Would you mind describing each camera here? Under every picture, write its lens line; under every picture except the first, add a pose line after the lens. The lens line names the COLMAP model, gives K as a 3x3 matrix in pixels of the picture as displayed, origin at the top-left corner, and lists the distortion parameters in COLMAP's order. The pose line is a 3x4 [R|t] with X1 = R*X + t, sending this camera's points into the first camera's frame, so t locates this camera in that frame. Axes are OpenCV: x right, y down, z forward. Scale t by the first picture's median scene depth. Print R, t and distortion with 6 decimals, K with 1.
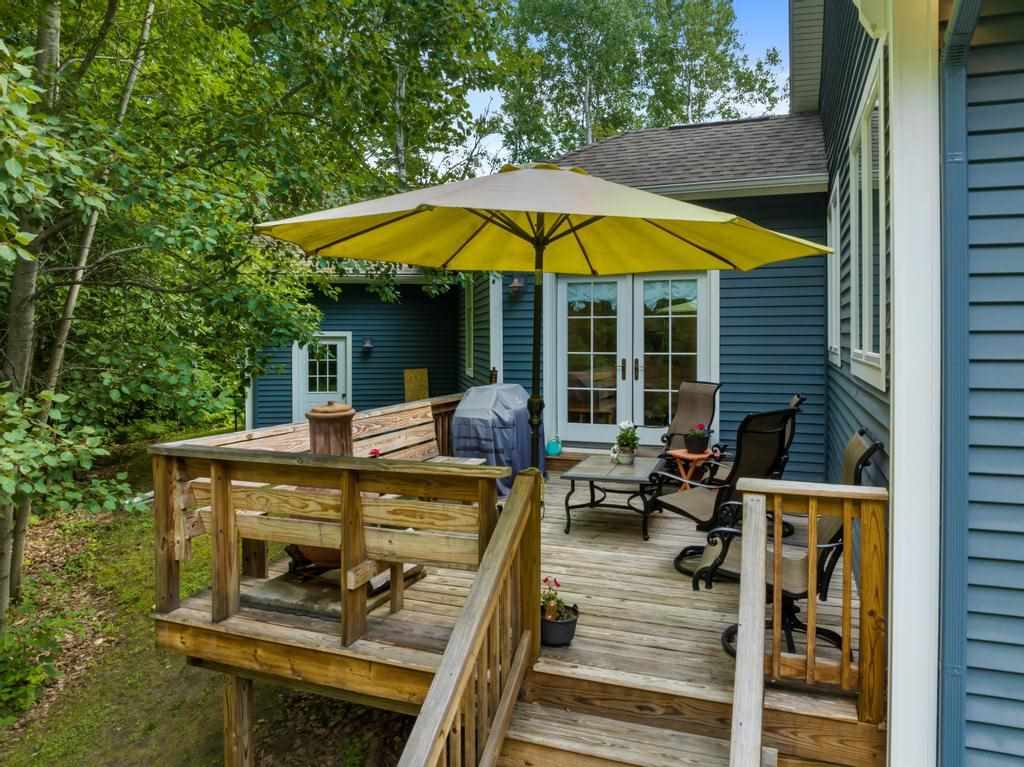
lens RADIAL K [[719.7, 0, 507.4], [0, 719.7, 338.5], [0, 0, 1]] dist [-0.007161, -0.001087]
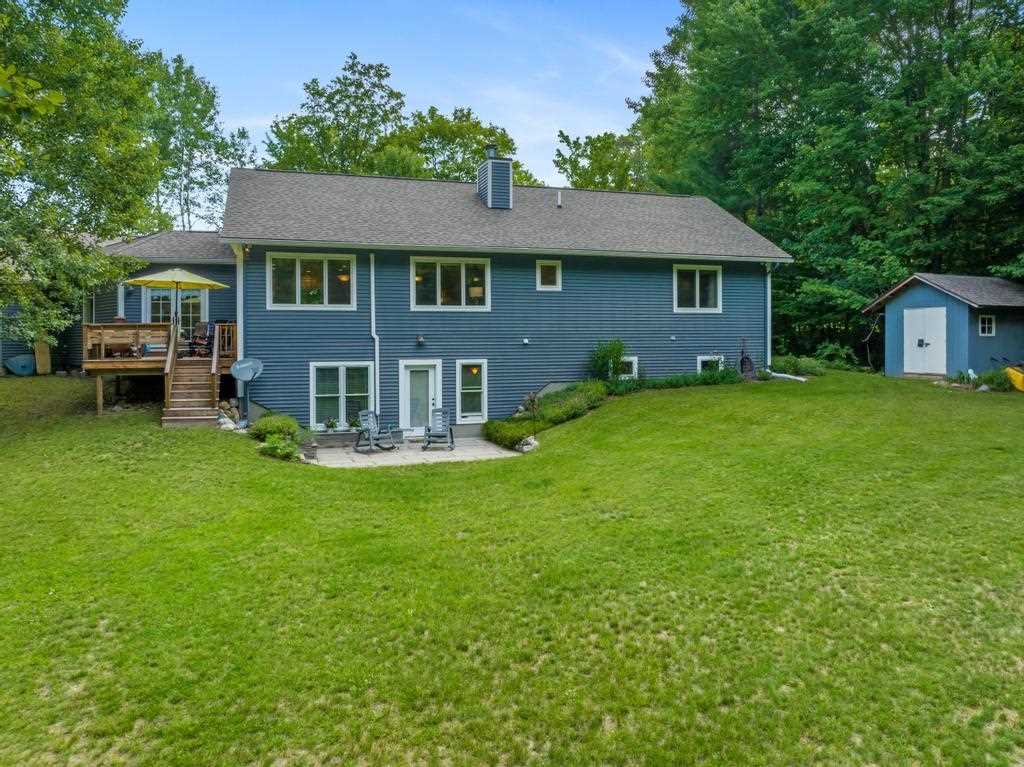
lens RADIAL K [[719.7, 0, 507.4], [0, 719.7, 338.5], [0, 0, 1]] dist [-0.007161, -0.001087]
pose [[0.769424, 0.004969, 0.638719, -0.618262], [0.006638, 0.999854, -0.015775, 0.163120], [-0.638703, 0.016377, 0.769279, -1.968929]]
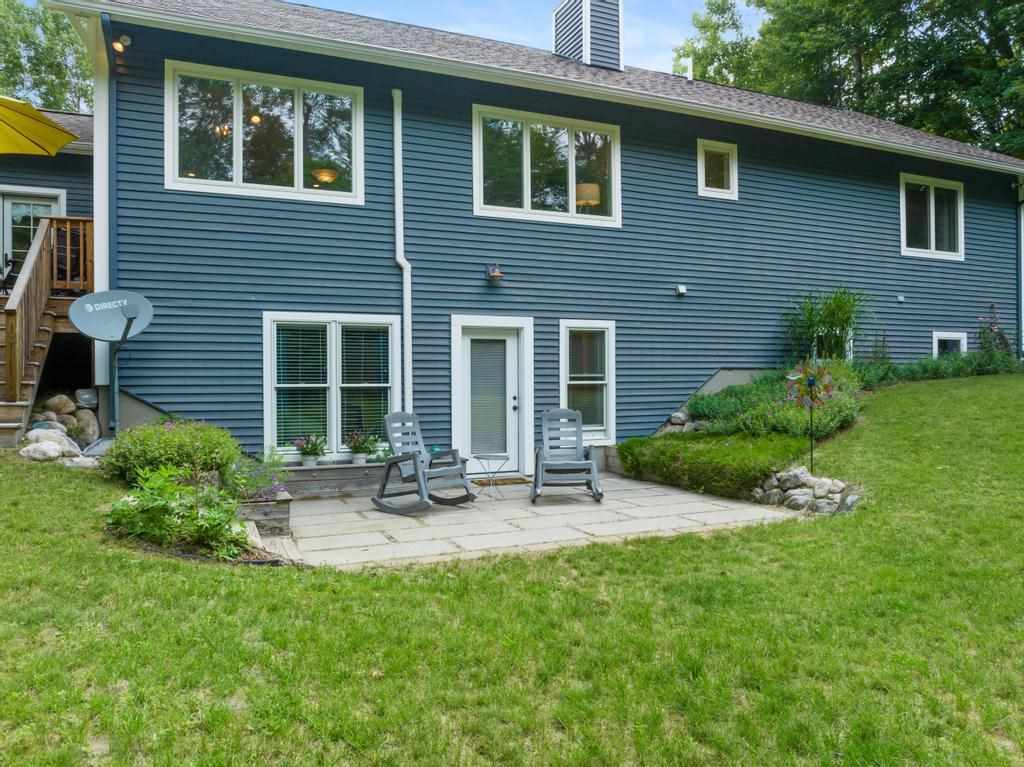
lens RADIAL K [[719.8, 0, 512.0], [0, 719.8, 383.5], [0, 0, 1]] dist [-0.025040, 0.001383]
pose [[0.712669, -0.001335, 0.701499, -0.107576], [0.009190, 0.999930, -0.007433, 0.314118], [-0.701440, 0.011744, 0.712631, -0.785607]]
